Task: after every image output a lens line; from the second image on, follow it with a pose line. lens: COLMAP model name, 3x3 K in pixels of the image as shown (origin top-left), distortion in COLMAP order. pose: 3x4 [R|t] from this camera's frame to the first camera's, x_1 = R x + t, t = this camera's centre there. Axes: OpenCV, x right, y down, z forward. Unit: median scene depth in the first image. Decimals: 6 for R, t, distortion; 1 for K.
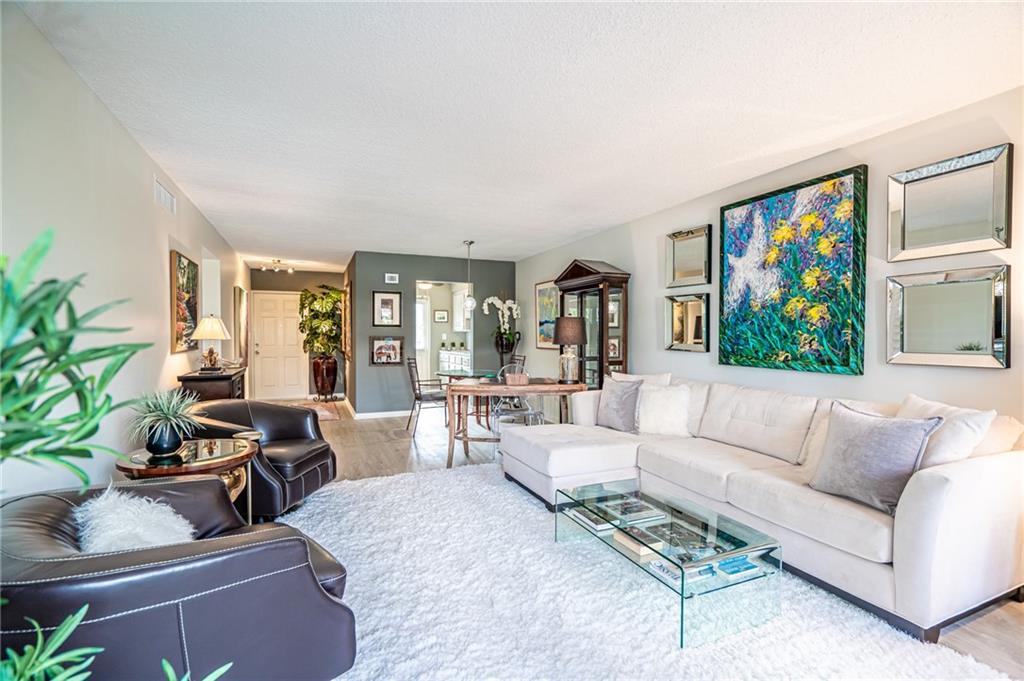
lens RADIAL K [[469.7, 0, 504.3], [0, 469.7, 344.3], [0, 0, 1]] dist [-0.003465, 0.001756]
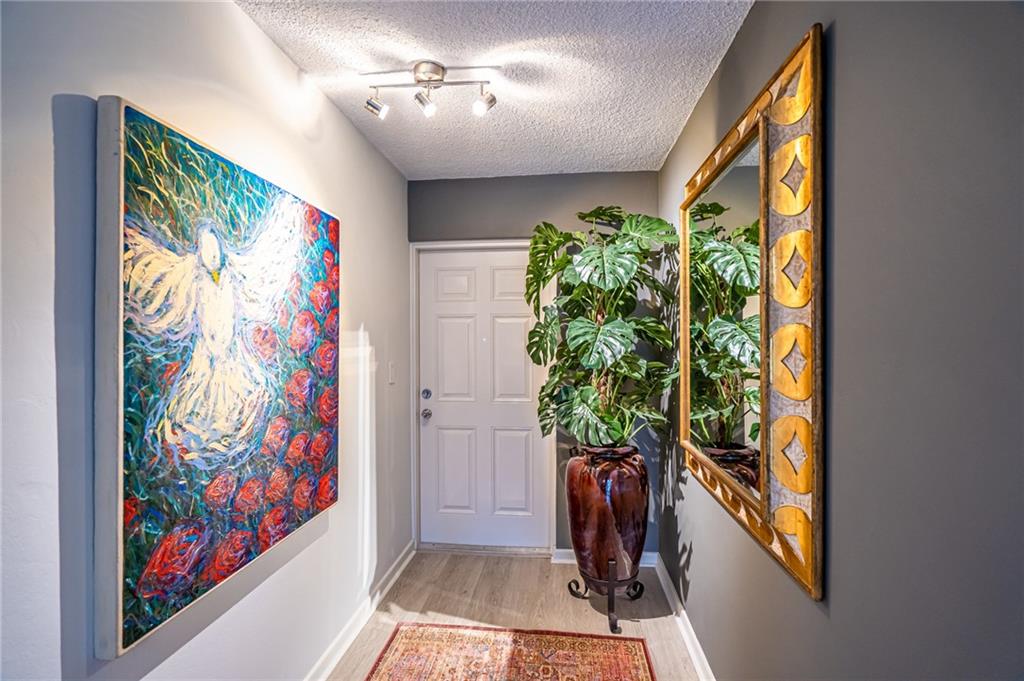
lens RADIAL K [[469.7, 0, 512.3], [0, 469.7, 341.2], [0, 0, 1]] dist [-0.003465, 0.001756]
pose [[0.870707, -0.001443, -0.491801, -0.707441], [-0.006133, 0.999886, -0.013790, -0.084247], [0.491765, 0.015023, 0.870599, 1.747822]]
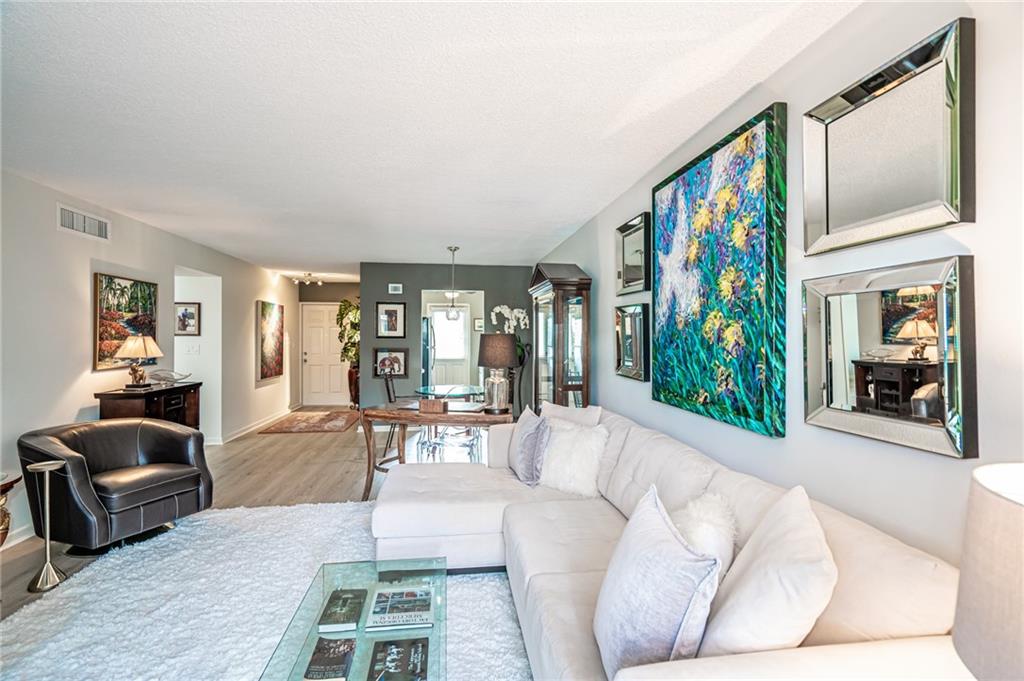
lens RADIAL K [[469.7, 0, 505.4], [0, 469.7, 337.4], [0, 0, 1]] dist [-0.003465, 0.001756]
pose [[0.962875, 0.001496, -0.269944, 0.476996], [-0.006827, 0.999800, -0.018809, -0.043941], [0.269862, 0.019953, 0.962692, 0.245820]]
